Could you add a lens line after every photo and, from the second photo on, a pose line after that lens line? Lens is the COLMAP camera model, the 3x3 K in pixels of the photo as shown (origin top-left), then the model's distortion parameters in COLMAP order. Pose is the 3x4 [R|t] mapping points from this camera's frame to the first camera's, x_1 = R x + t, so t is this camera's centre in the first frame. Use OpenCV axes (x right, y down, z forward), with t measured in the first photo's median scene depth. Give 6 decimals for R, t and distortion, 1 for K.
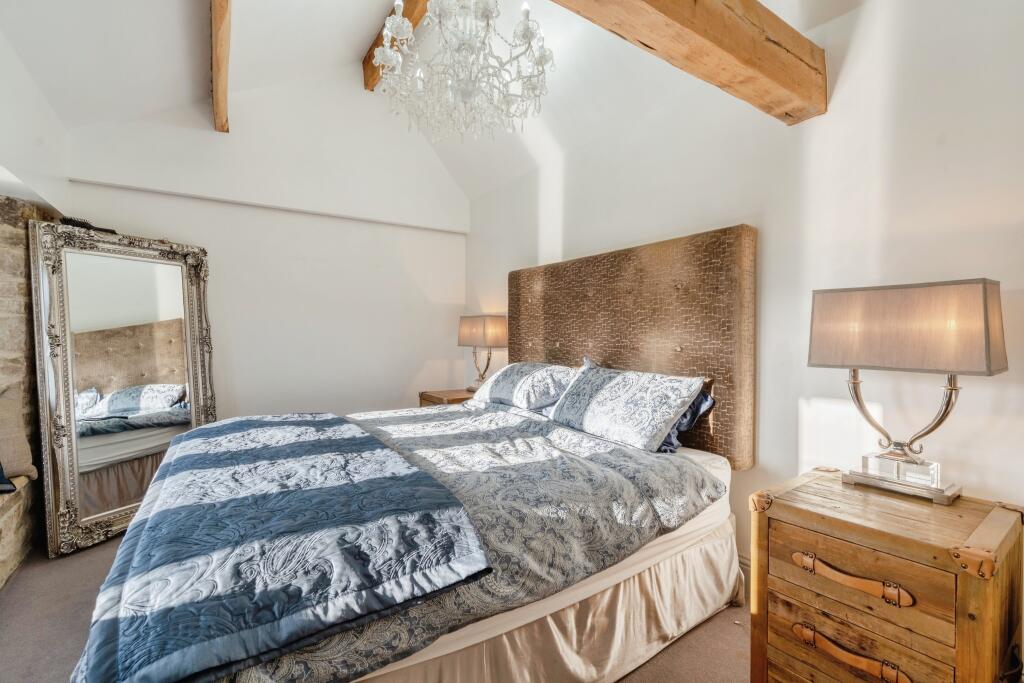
lens RADIAL K [[468.0, 0, 513.9], [0, 468.0, 344.9], [0, 0, 1]] dist [0.000081, 0.000278]
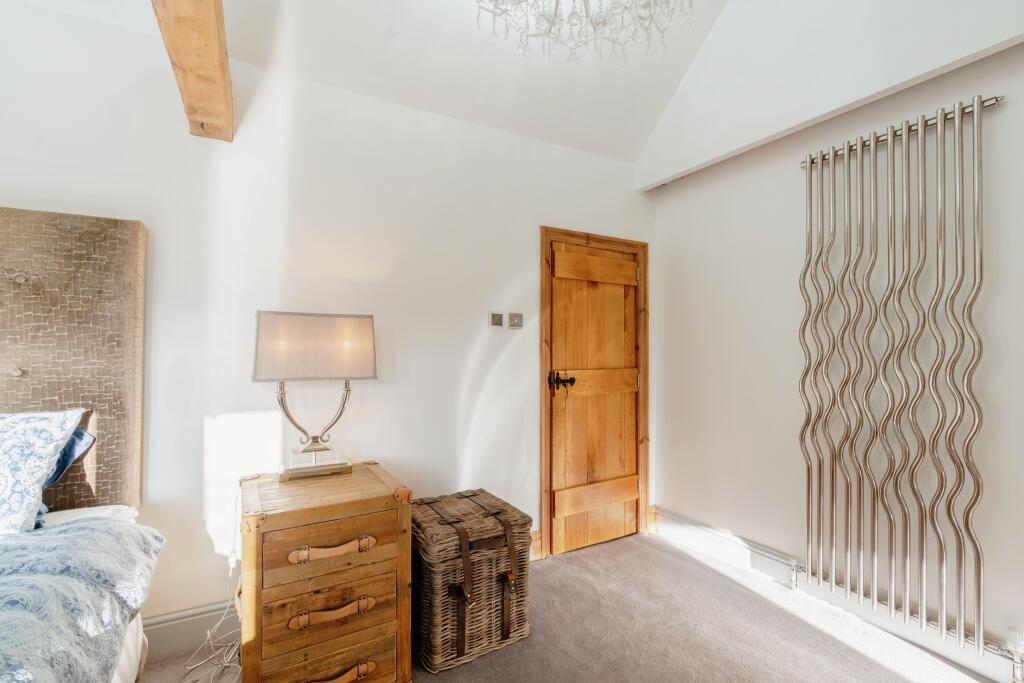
lens RADIAL K [[468.0, 0, 513.9], [0, 468.0, 344.9], [0, 0, 1]] dist [0.000081, 0.000278]
pose [[0.071467, 0.011665, 0.997375, -0.339106], [0.017935, 0.999755, -0.012978, -0.012205], [-0.997282, 0.018816, 0.071240, 0.297702]]
